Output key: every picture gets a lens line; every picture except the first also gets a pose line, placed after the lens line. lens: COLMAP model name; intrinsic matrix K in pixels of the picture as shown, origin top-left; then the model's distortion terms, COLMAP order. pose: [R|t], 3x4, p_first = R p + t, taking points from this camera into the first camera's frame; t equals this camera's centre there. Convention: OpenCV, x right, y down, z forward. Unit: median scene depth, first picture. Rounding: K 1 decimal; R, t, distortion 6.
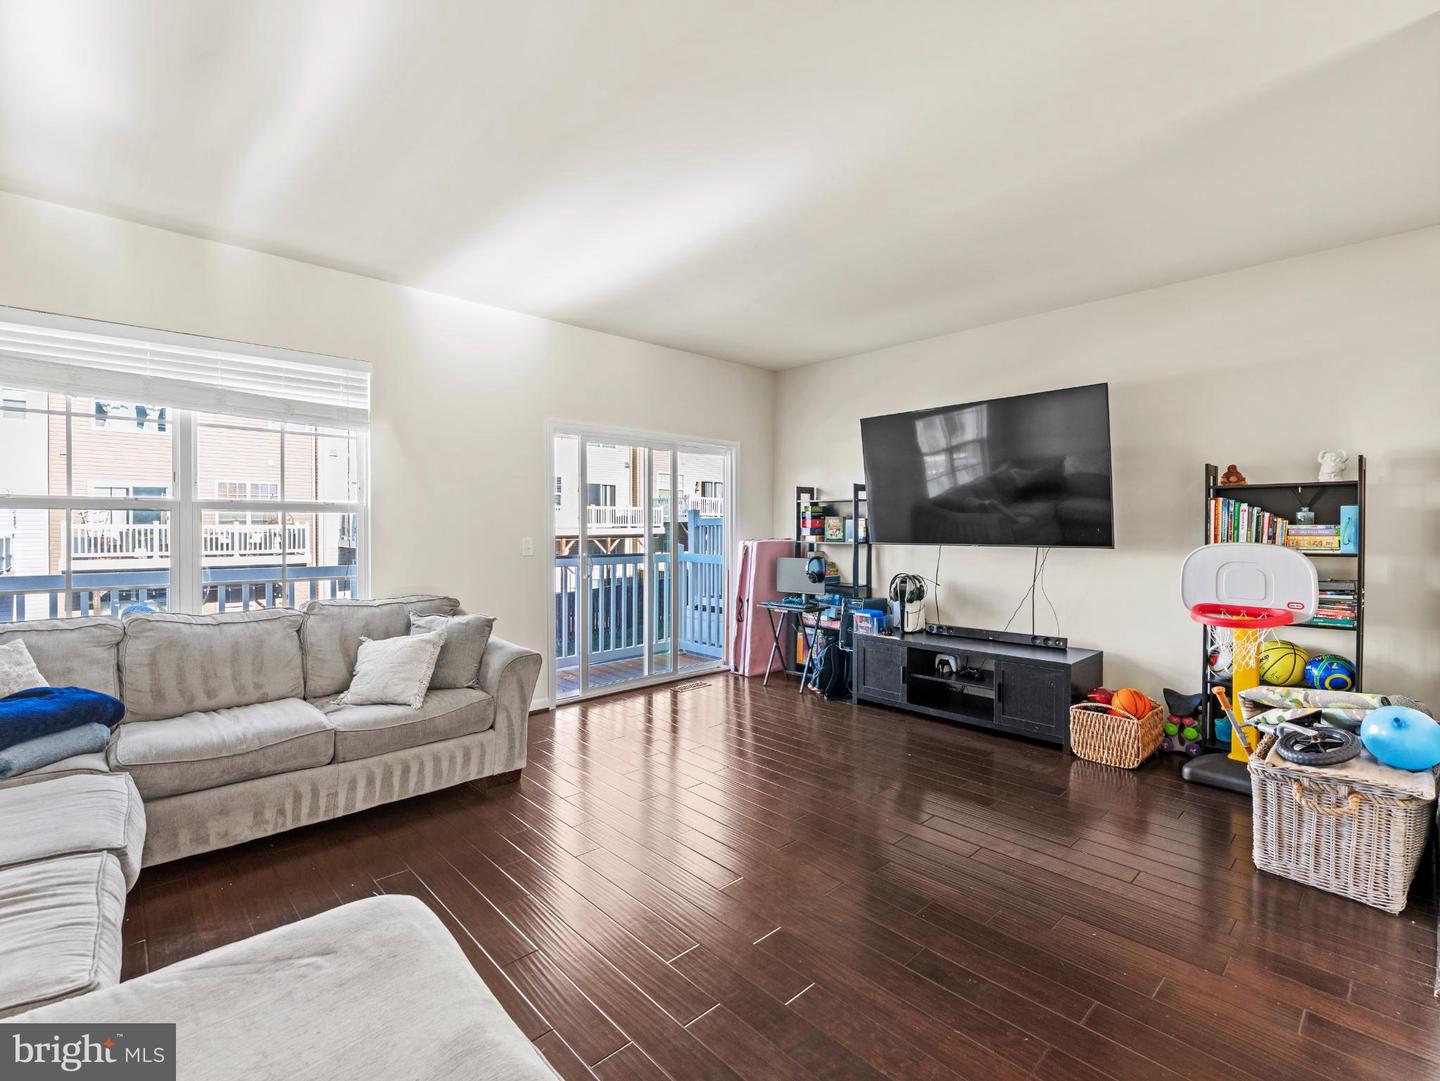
lens RADIAL K [[658.3, 0, 723.2], [0, 658.3, 533.1], [0, 0, 1]] dist [-0.008346, -0.000421]
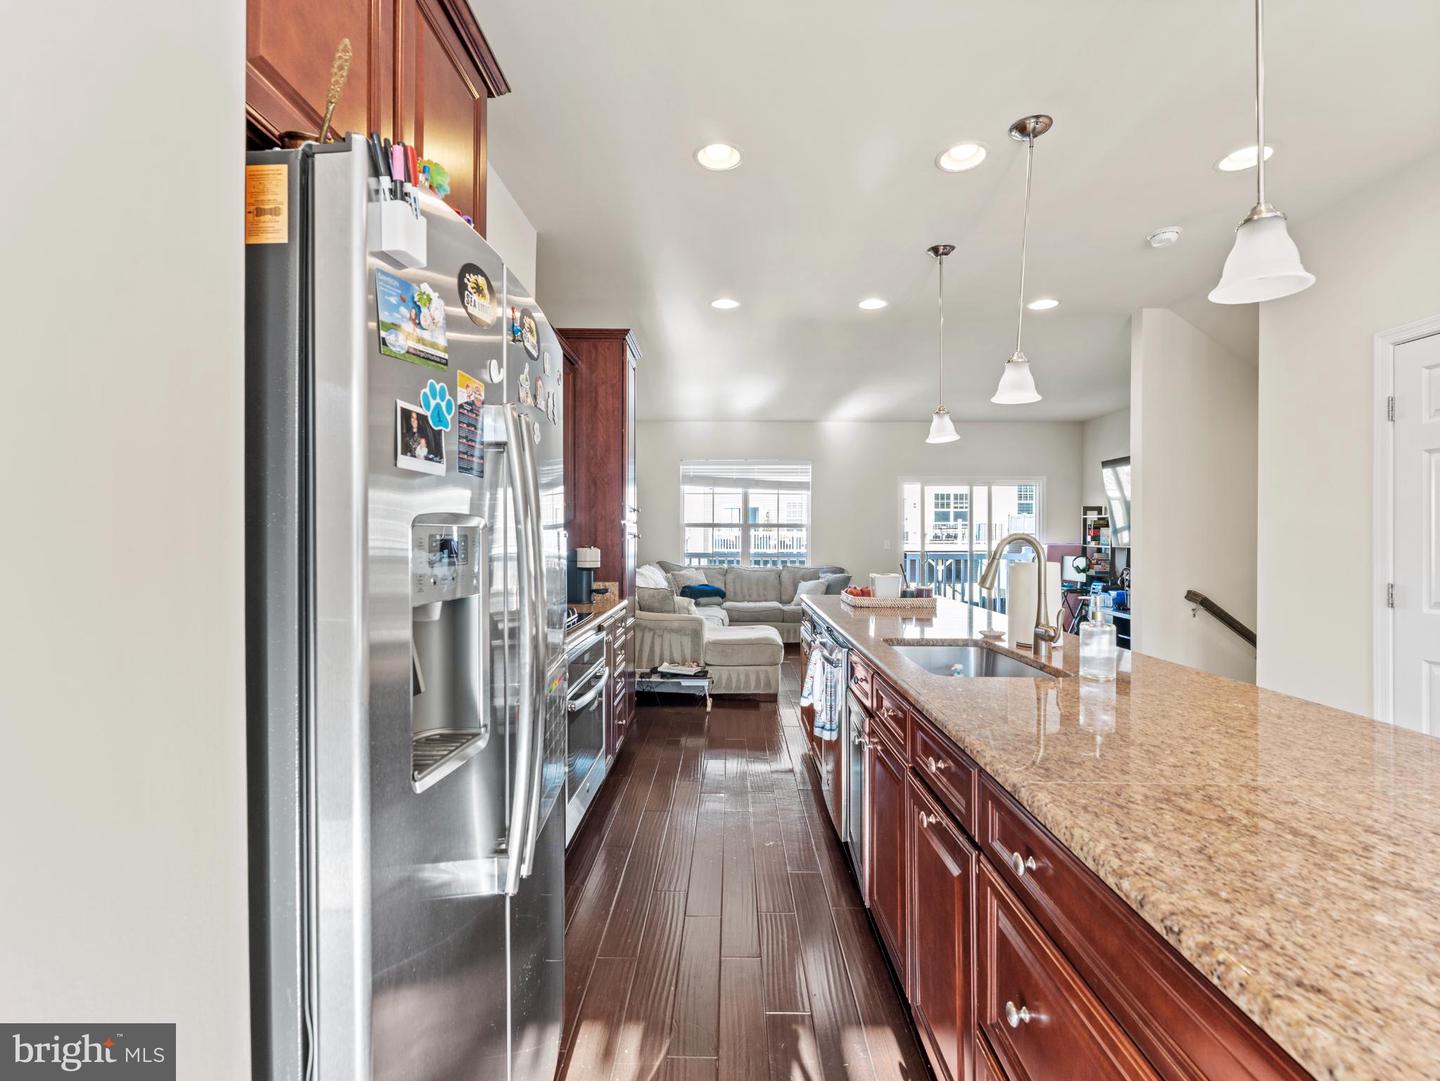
lens RADIAL K [[658.3, 0, 723.2], [0, 658.3, 533.1], [0, 0, 1]] dist [-0.008346, -0.000421]
pose [[0.717398, 0.001291, -0.696663, 0.654397], [-0.008866, 0.999934, -0.007277, 0.004351], [0.696608, 0.011397, 0.717362, -0.655957]]
